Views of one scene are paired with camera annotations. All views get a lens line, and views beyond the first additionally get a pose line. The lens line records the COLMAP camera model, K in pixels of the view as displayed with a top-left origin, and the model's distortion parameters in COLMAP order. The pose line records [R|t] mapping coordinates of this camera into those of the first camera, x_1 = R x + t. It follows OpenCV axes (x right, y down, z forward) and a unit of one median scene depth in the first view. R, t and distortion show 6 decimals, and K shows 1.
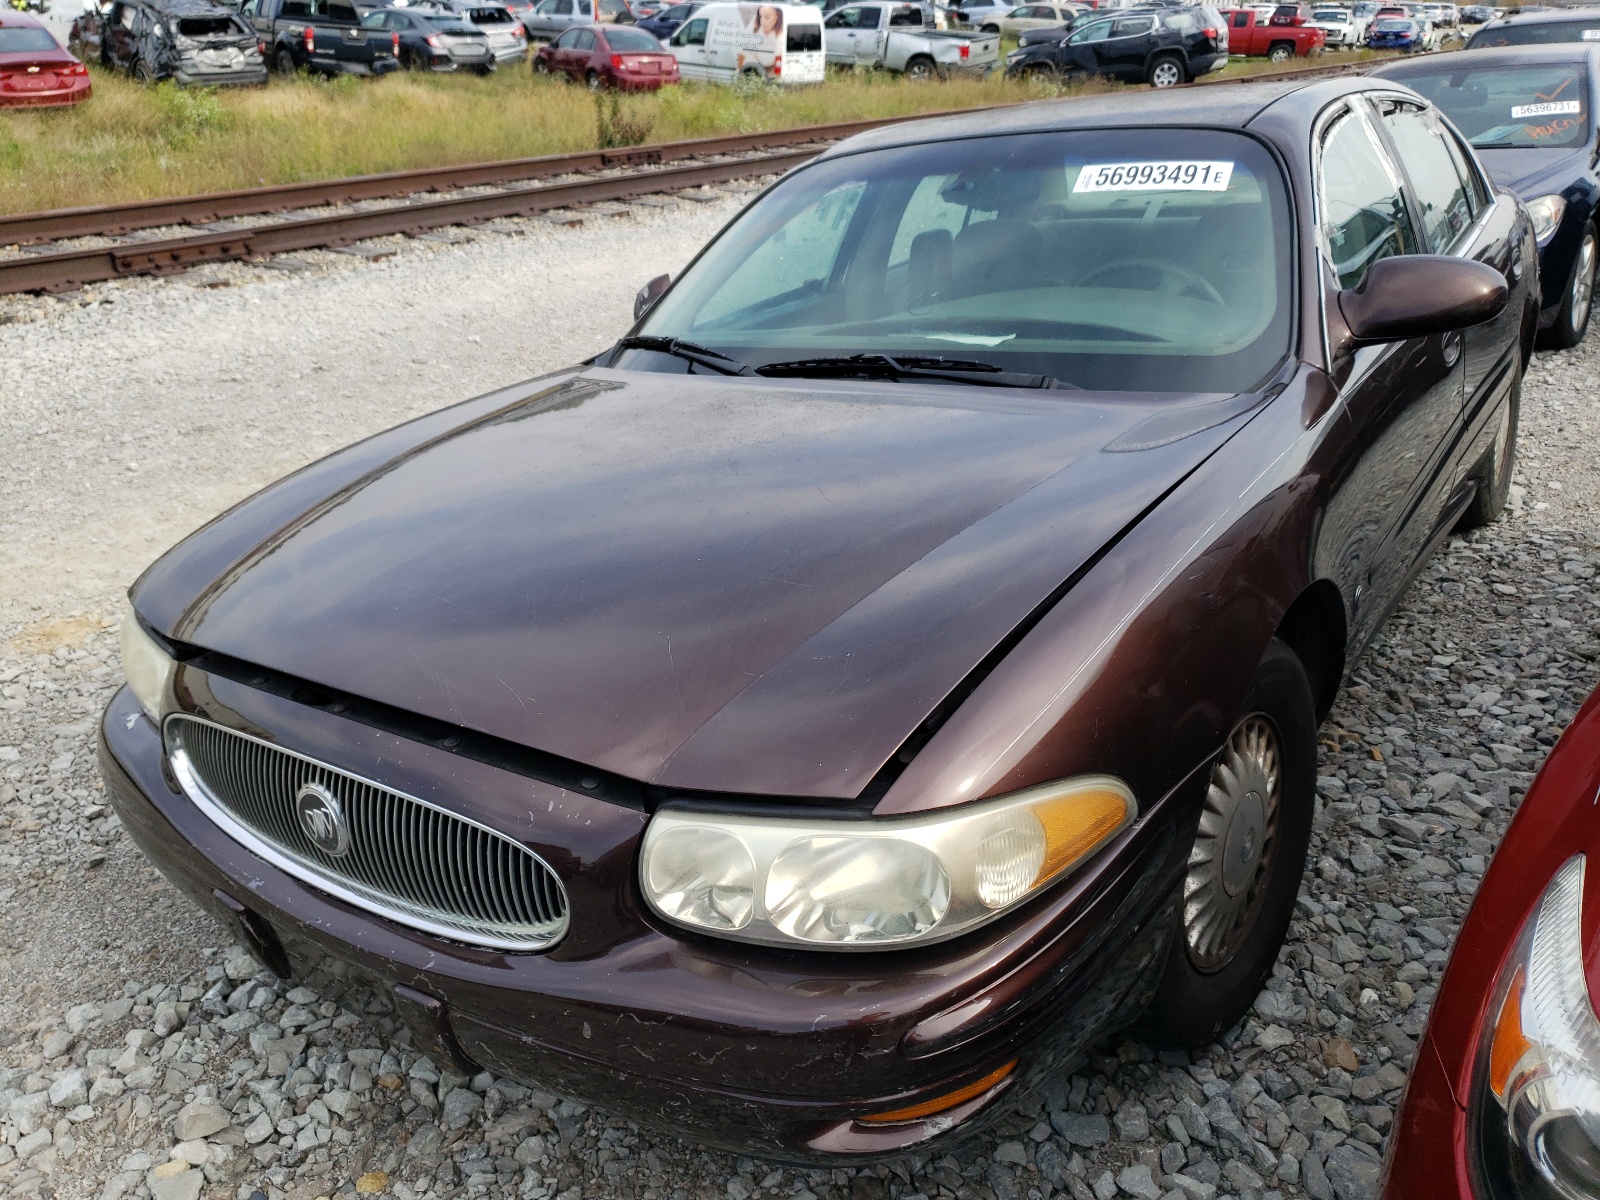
lens RADIAL K [[1312.0, 0, 800.0], [0, 1312.0, 600.0], [0, 0, 1]] dist [-0.006080, -0.004117]
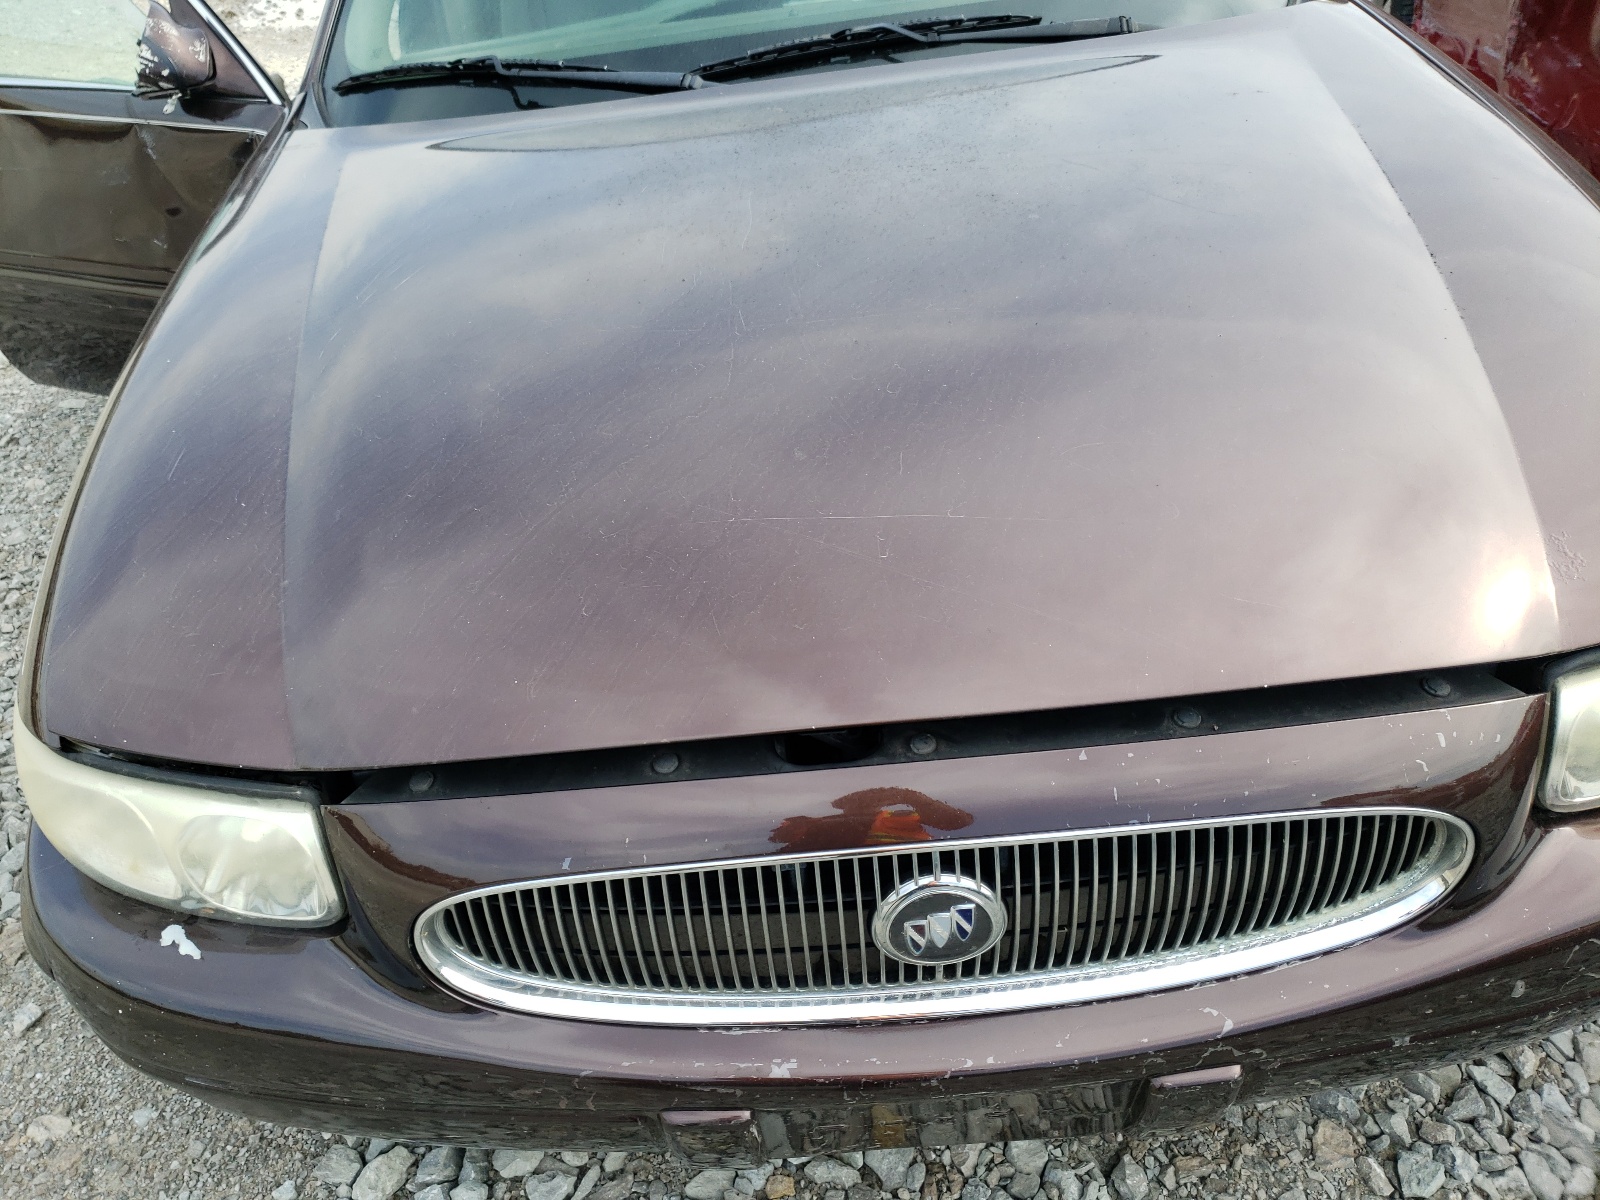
lens RADIAL K [[1312.0, 0, 800.0], [0, 1312.0, 600.0], [0, 0, 1]] dist [-0.006080, -0.004117]
pose [[0.778552, -0.373353, 0.504445, -0.535800], [0.245042, 0.920836, 0.303341, -0.140144], [-0.577764, -0.112556, 0.808406, 0.443553]]
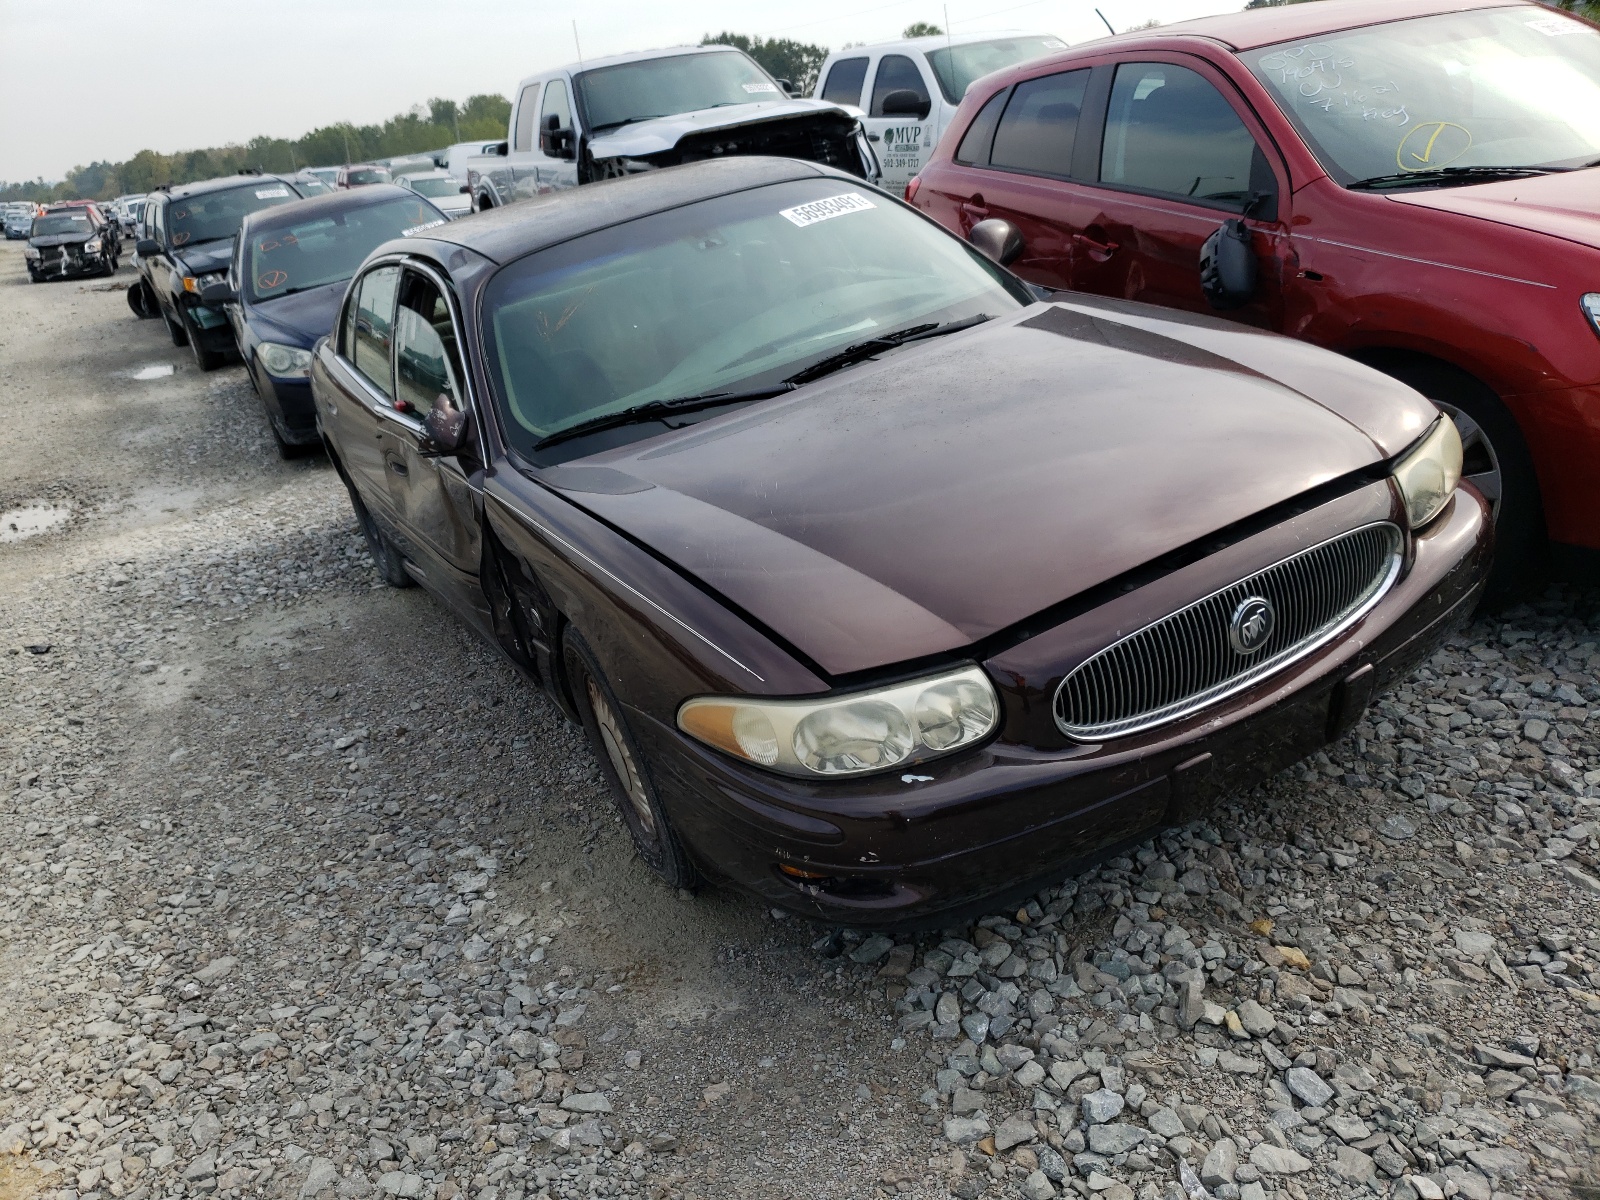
lens RADIAL K [[1312.0, 0, 800.0], [0, 1312.0, 600.0], [0, 0, 1]] dist [-0.006080, -0.004117]
pose [[0.404198, -0.354668, 0.843110, -1.344294], [0.454392, 0.877836, 0.151435, -0.216976], [-0.793821, 0.321892, 0.515978, 0.529085]]
